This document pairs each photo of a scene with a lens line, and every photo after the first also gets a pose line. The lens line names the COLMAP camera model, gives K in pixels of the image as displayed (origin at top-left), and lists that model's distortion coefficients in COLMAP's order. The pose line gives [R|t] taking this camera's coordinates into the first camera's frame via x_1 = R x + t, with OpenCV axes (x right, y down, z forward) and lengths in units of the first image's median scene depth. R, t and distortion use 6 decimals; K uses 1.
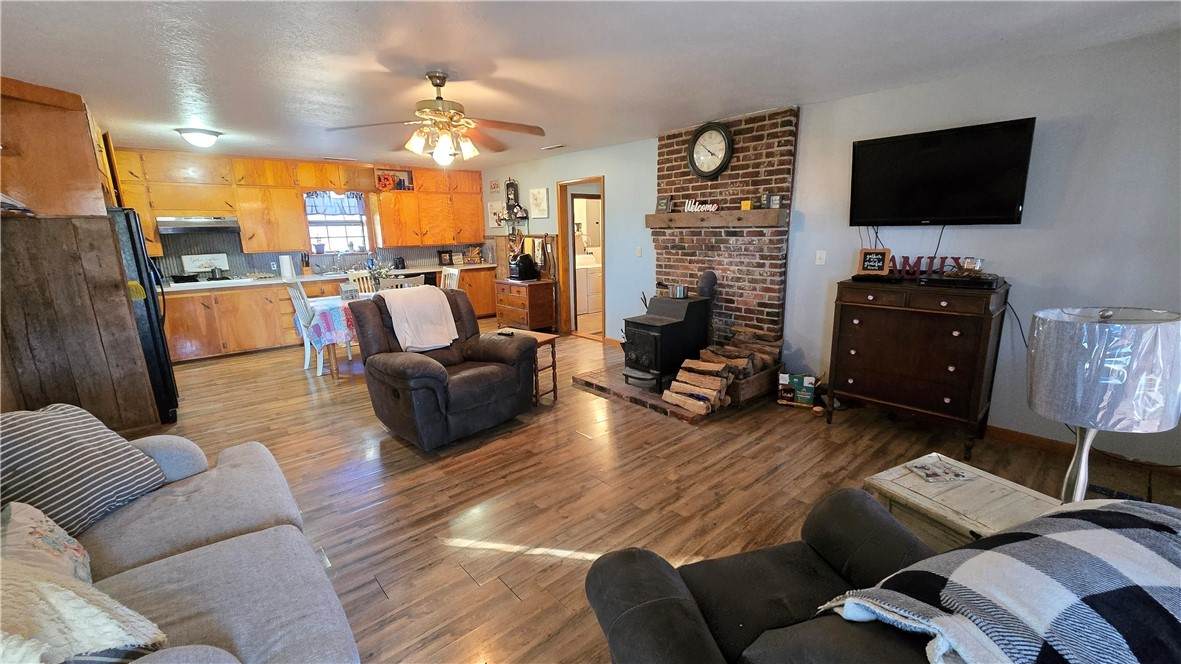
lens RADIAL K [[479.2, 0, 592.6], [0, 479.2, 331.2], [0, 0, 1]] dist [0.000223, -0.000084]
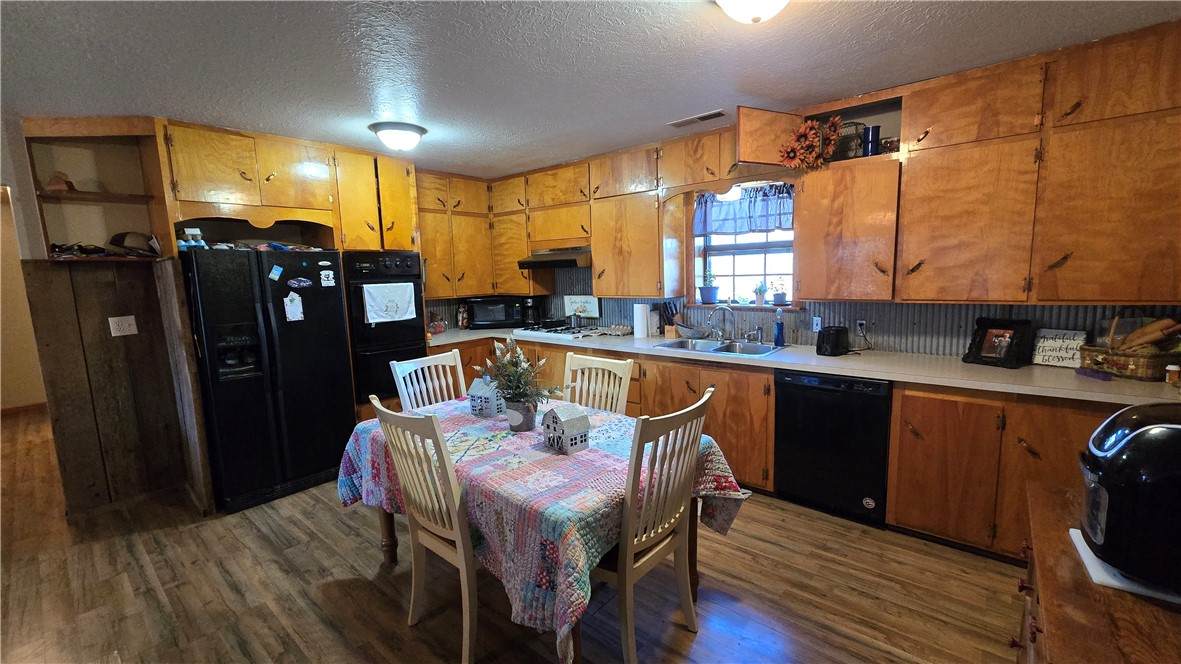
lens RADIAL K [[479.2, 0, 592.0], [0, 479.2, 336.1], [0, 0, 1]] dist [0.000223, -0.000084]
pose [[0.151403, 0.149323, -0.977128, -0.032683], [-0.184620, 0.975401, 0.120453, -0.166158], [0.971078, 0.162161, 0.175247, 0.771921]]
